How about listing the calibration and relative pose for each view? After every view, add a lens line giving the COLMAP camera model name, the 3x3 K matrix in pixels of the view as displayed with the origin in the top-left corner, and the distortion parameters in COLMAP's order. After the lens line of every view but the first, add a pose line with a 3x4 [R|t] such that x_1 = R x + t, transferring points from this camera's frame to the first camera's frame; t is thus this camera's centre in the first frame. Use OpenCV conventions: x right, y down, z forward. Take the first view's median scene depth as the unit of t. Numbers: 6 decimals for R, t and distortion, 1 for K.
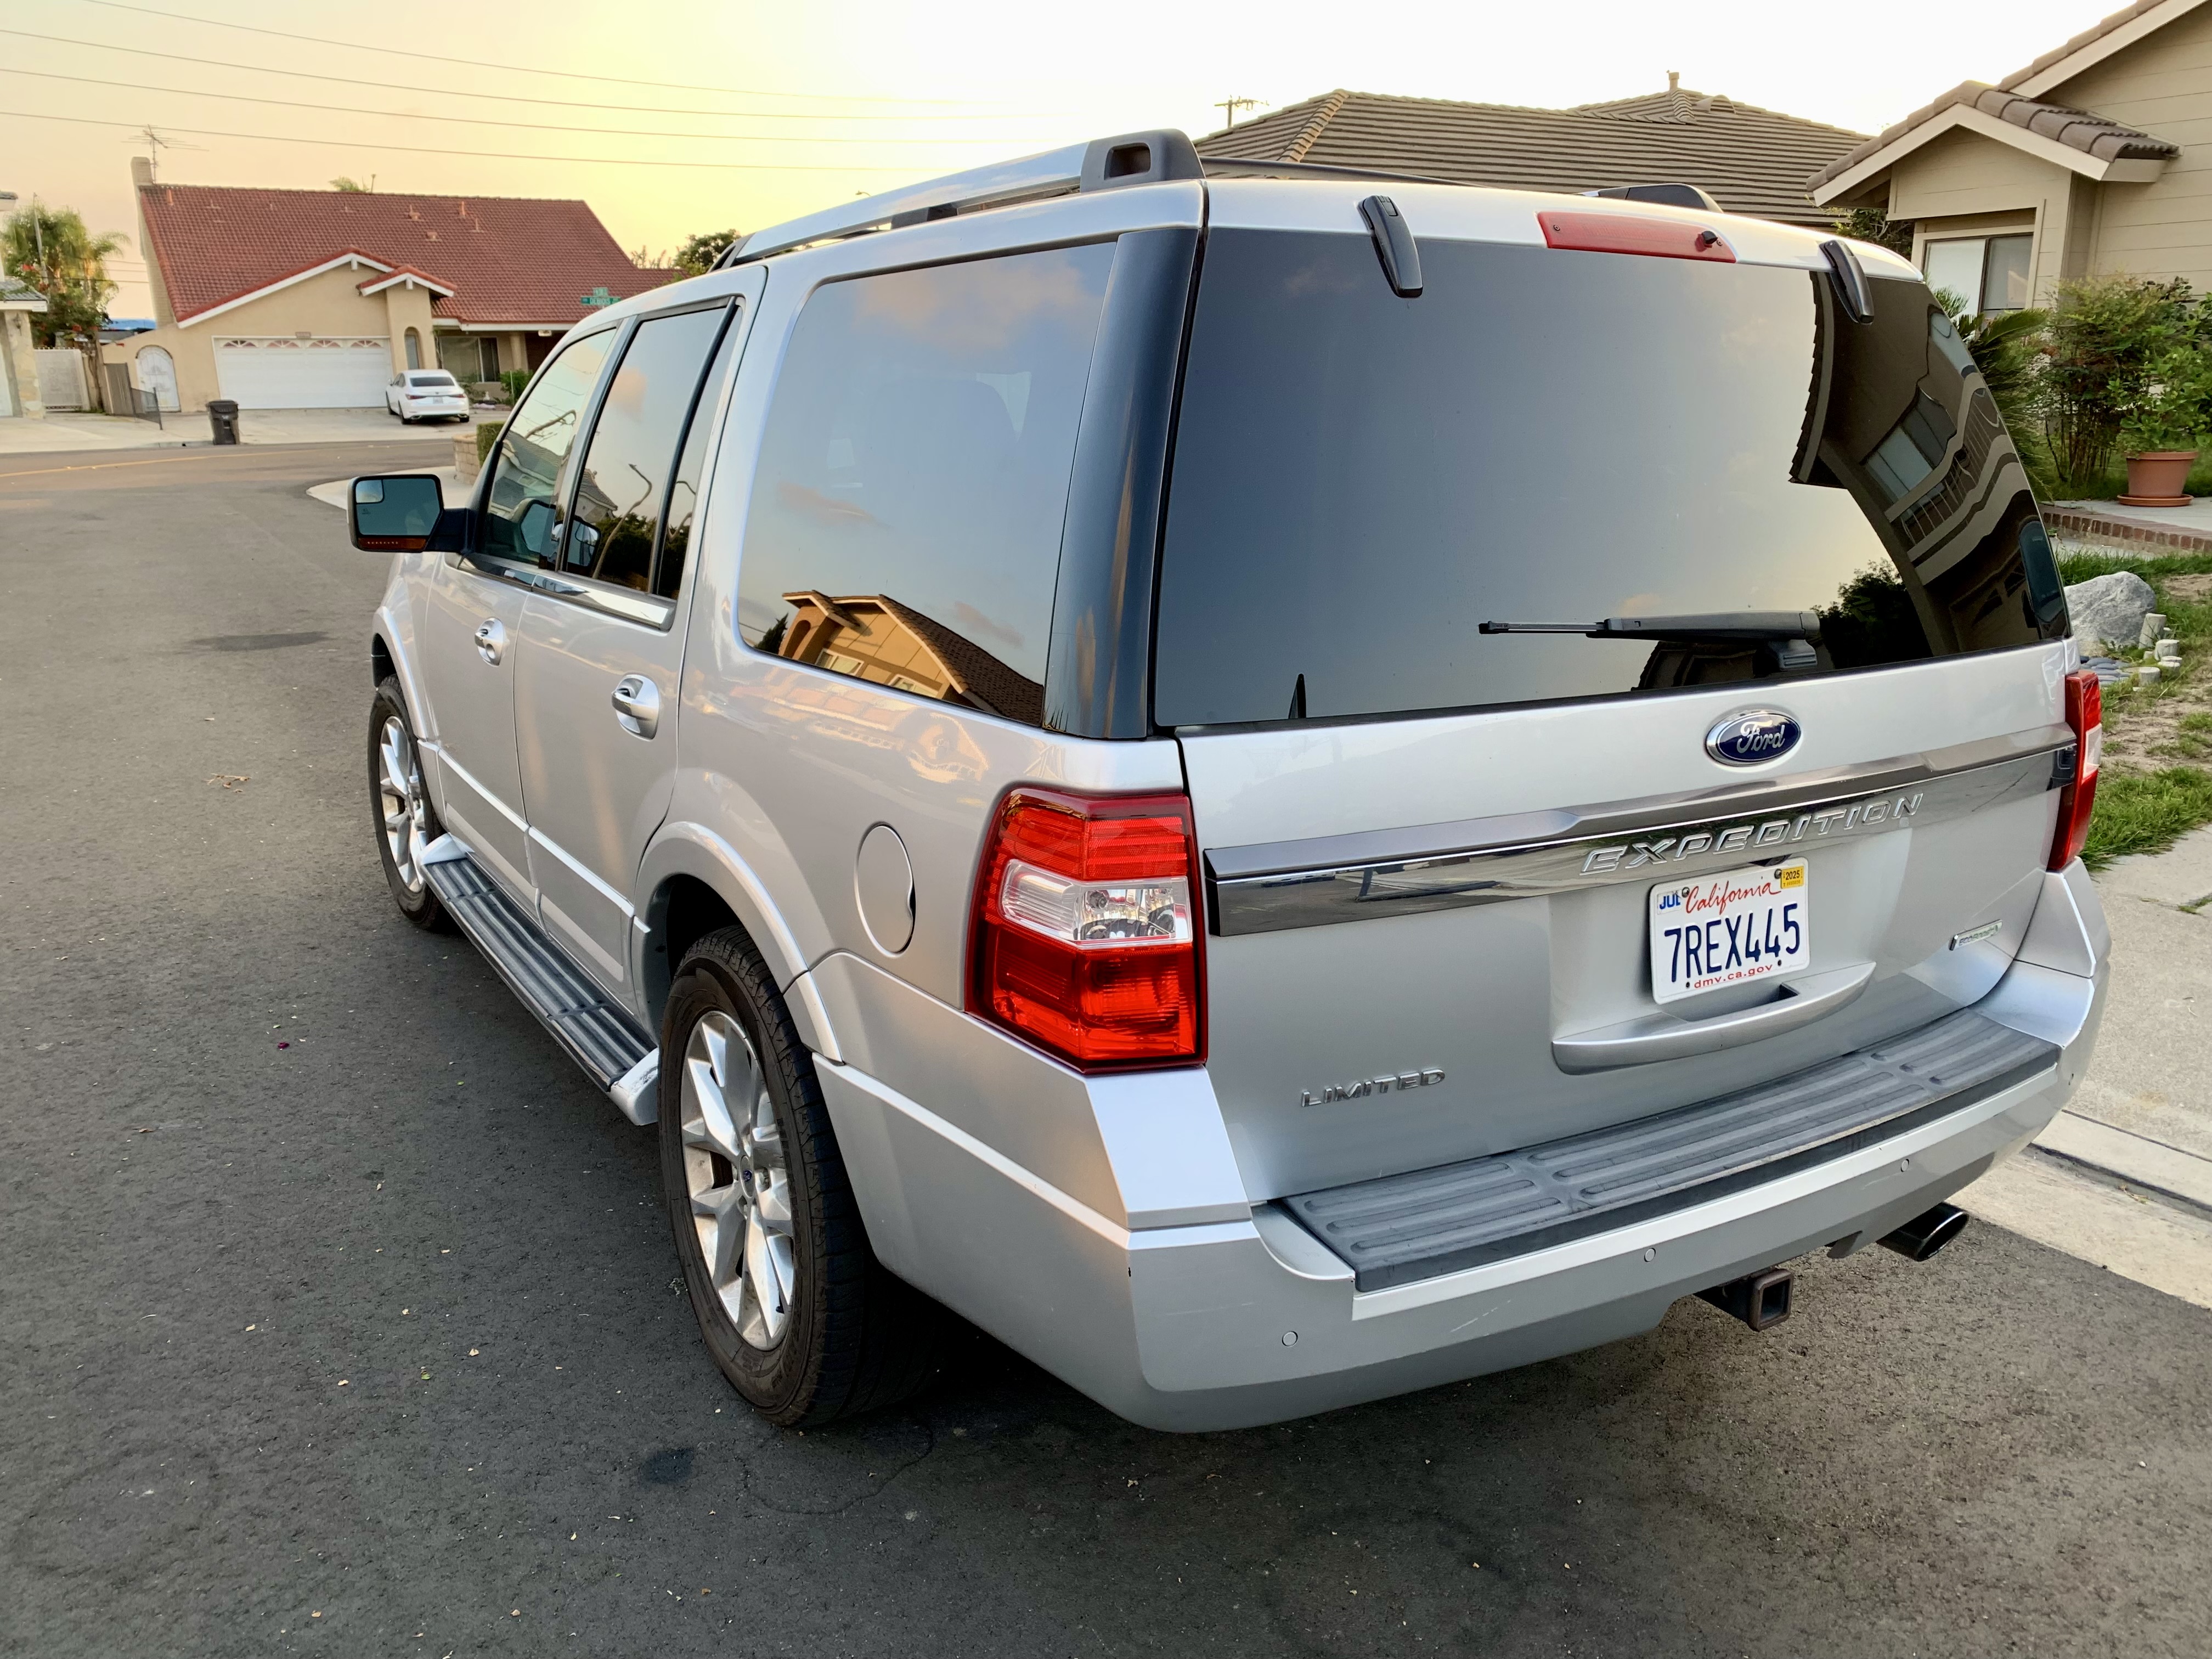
lens RADIAL K [[1726.0, 0, 1112.9], [0, 1726.0, 827.3], [0, 0, 1]] dist [0.020802, -0.008296]
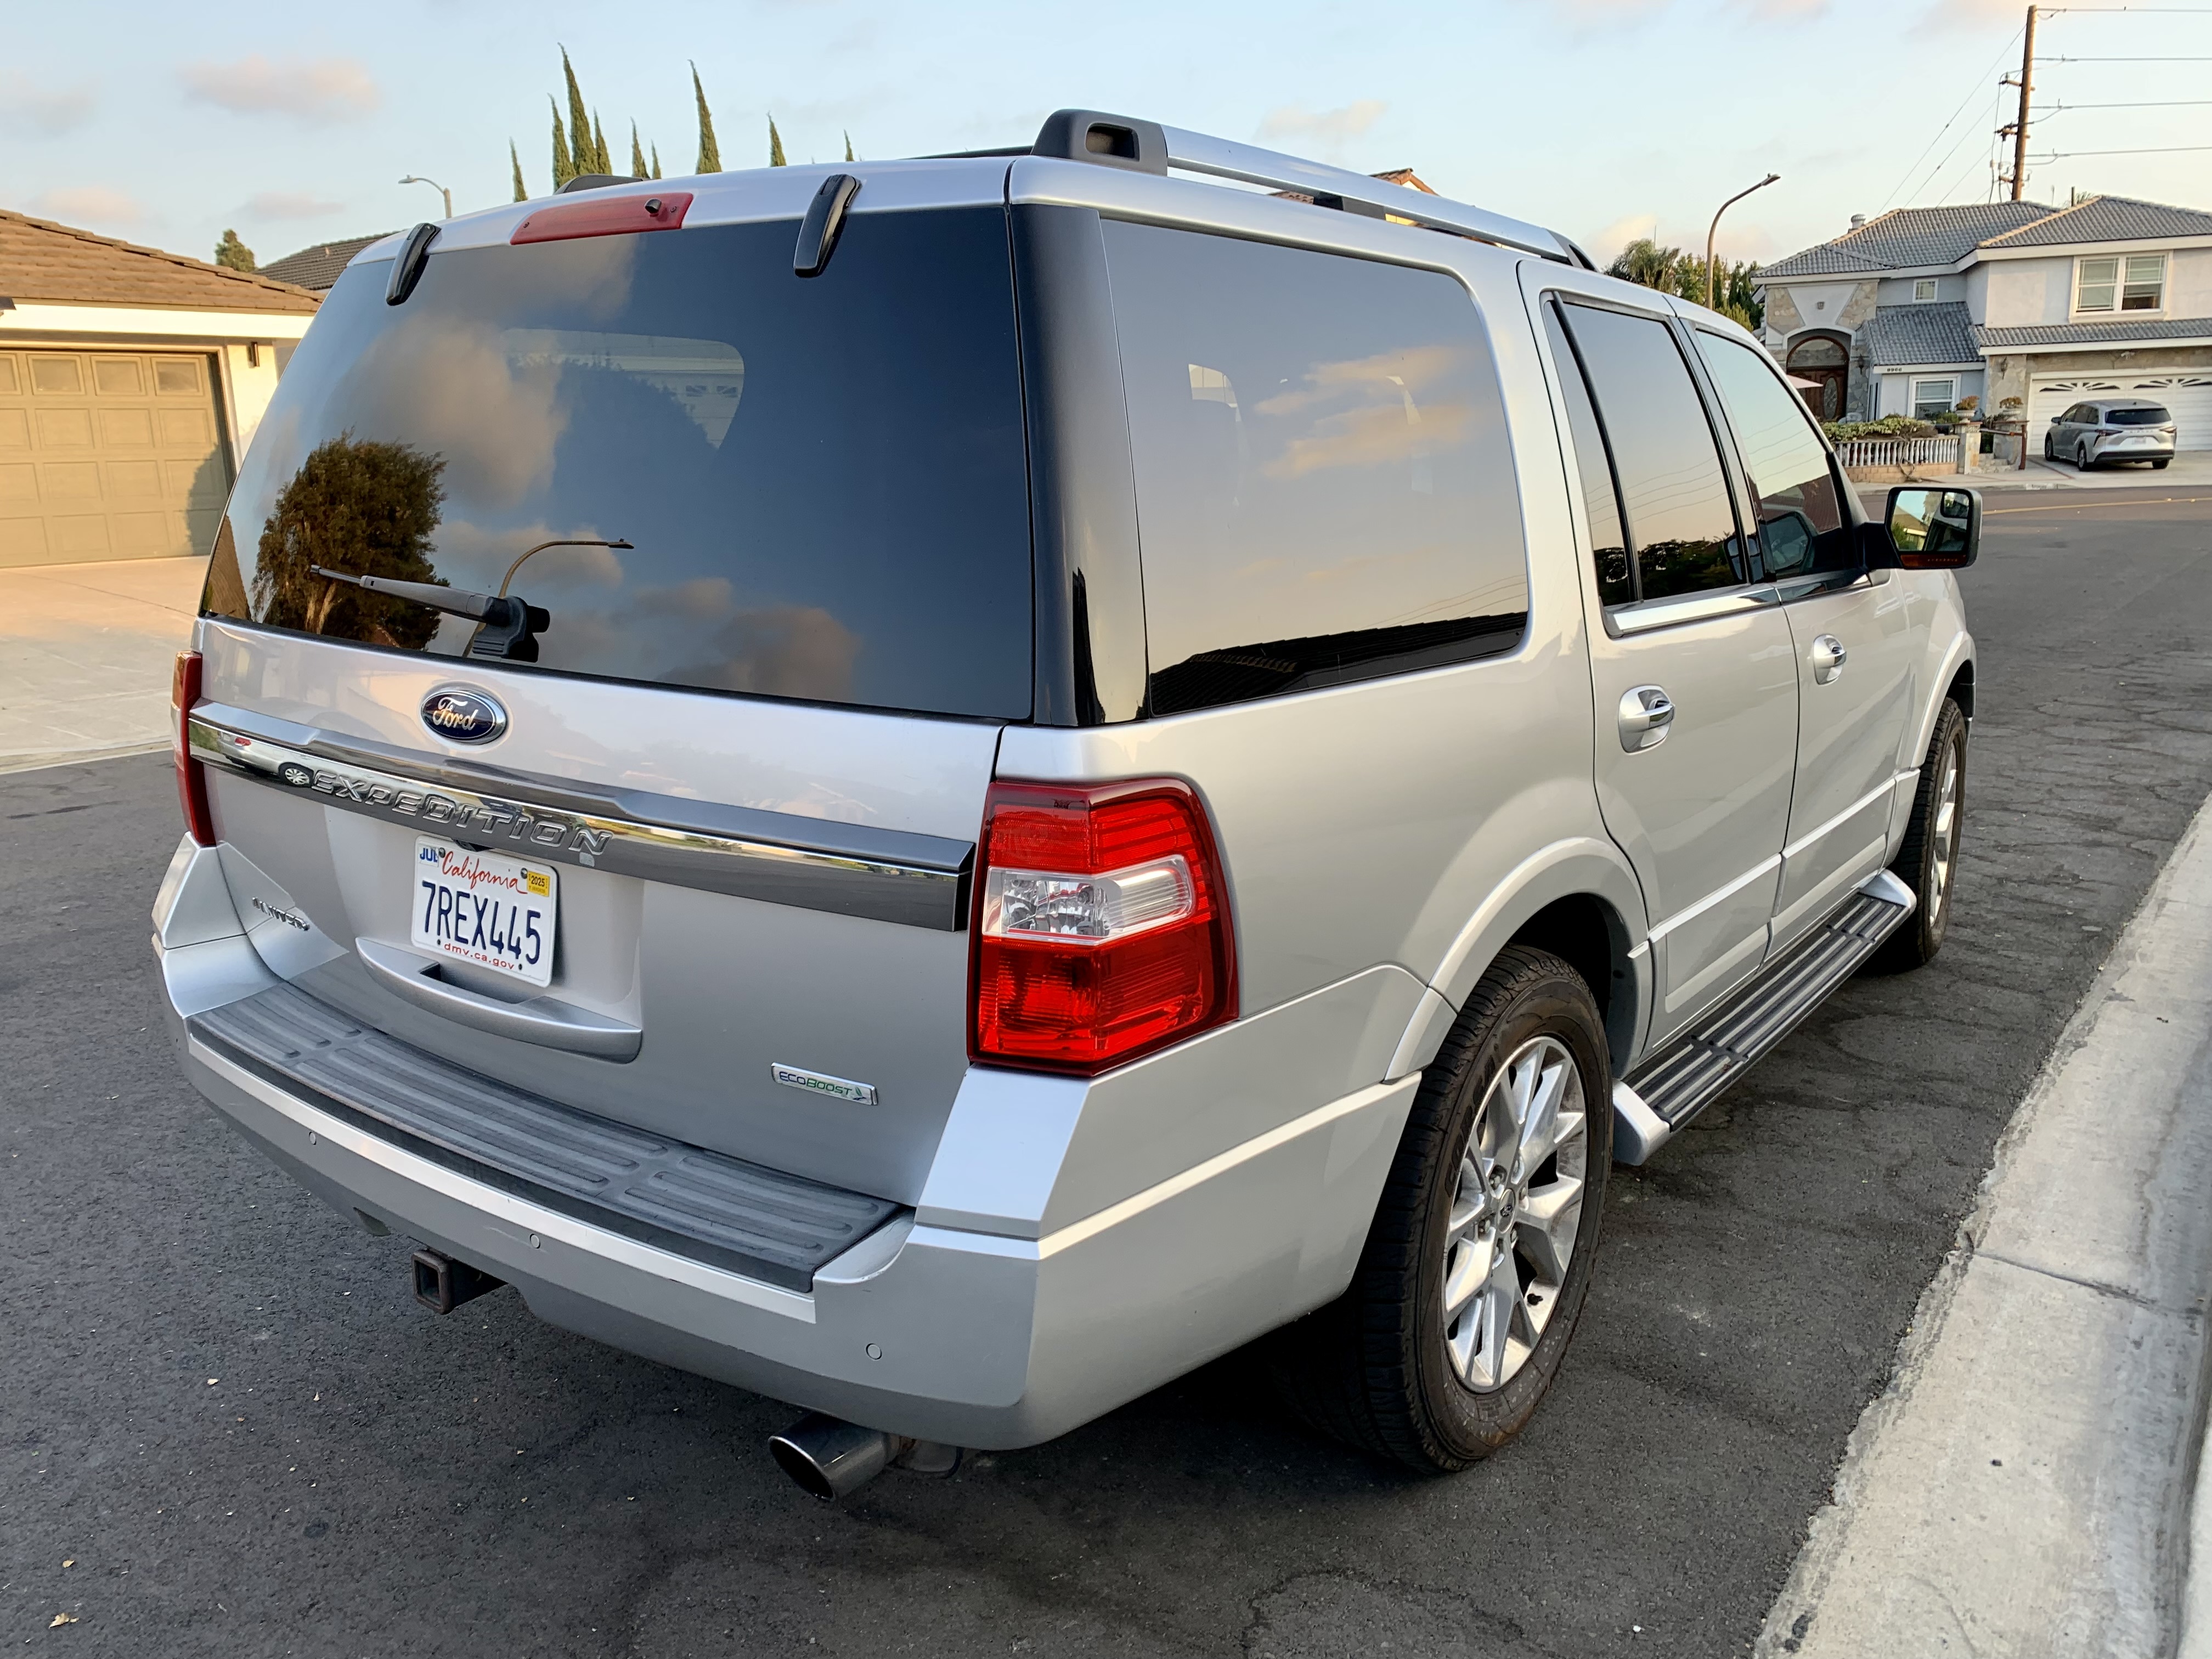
lens RADIAL K [[1726.0, 0, 1108.6], [0, 1726.0, 827.1], [0, 0, 1]] dist [0.020802, -0.008296]
pose [[0.369782, 0.204026, -0.906441, 1.246338], [-0.223964, 0.966398, 0.126155, -0.173982], [0.901721, 0.156360, 0.403051, 0.826154]]
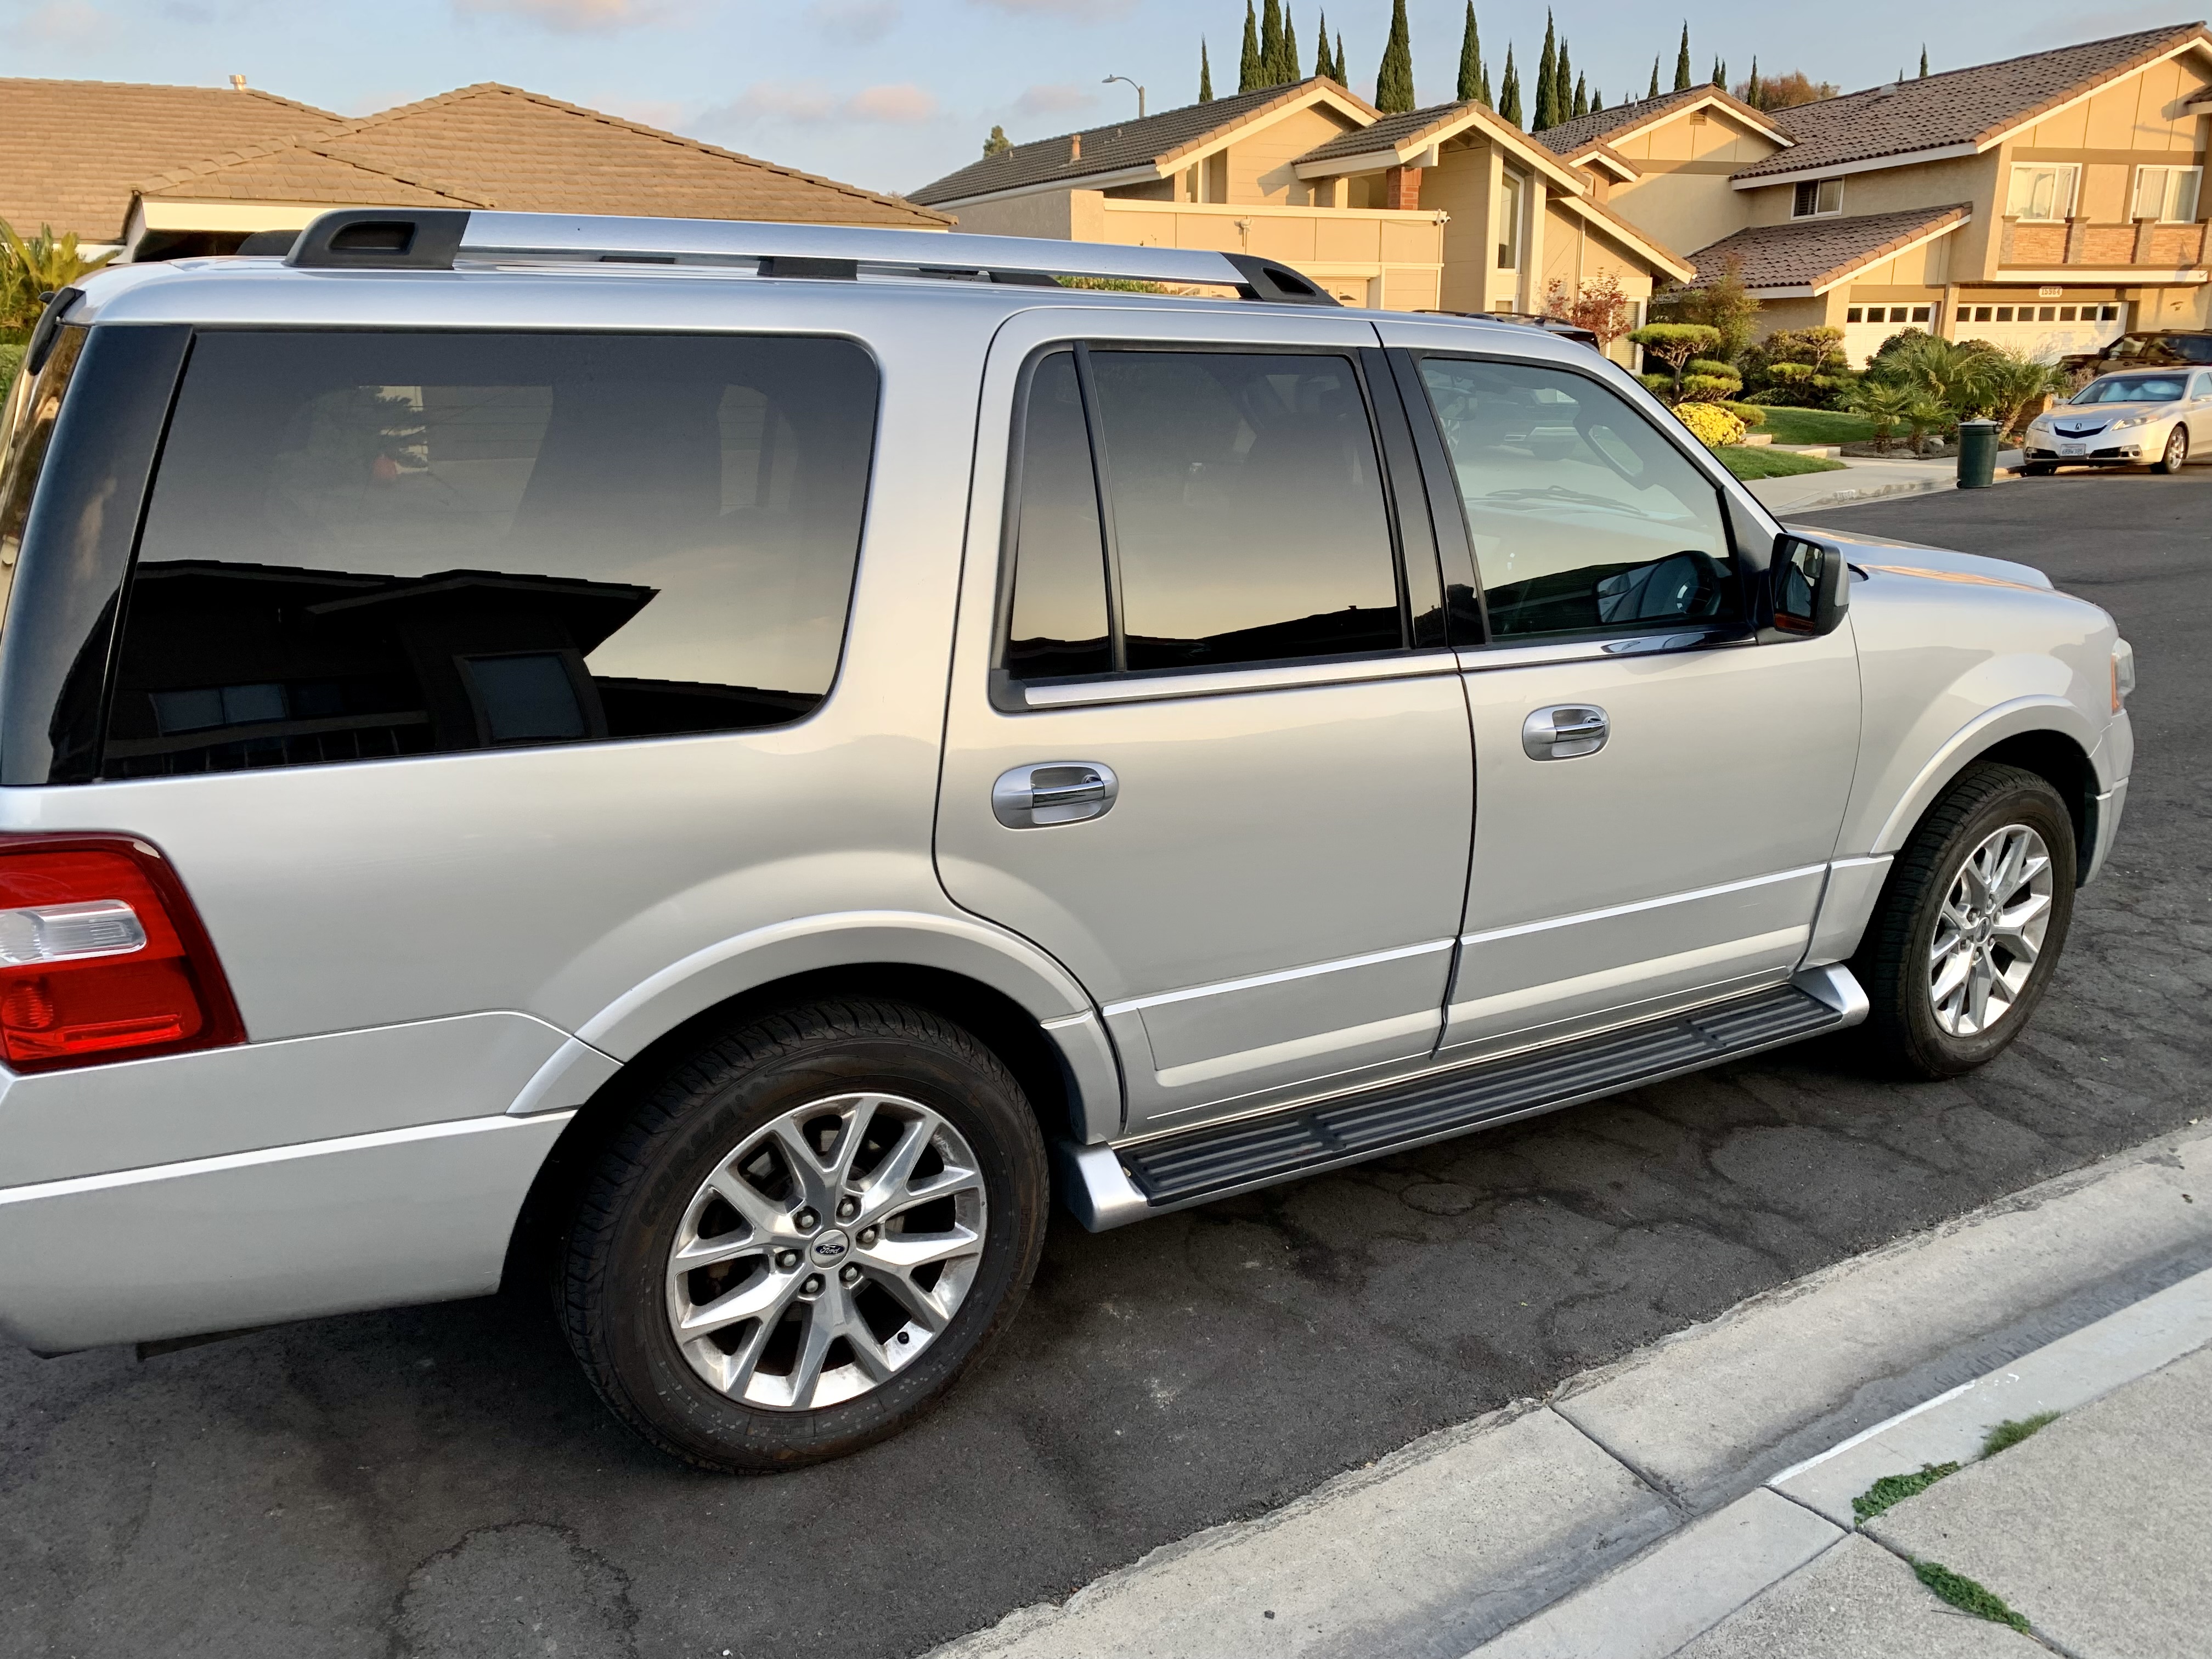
lens RADIAL K [[1726.0, 0, 1106.5], [0, 1726.0, 843.0], [0, 0, 1]] dist [0.020802, -0.008296]
pose [[-0.025095, 0.290543, -0.956533, 1.408428], [-0.256922, 0.922820, 0.287043, -0.477492], [0.966106, 0.252958, 0.051489, 1.567724]]
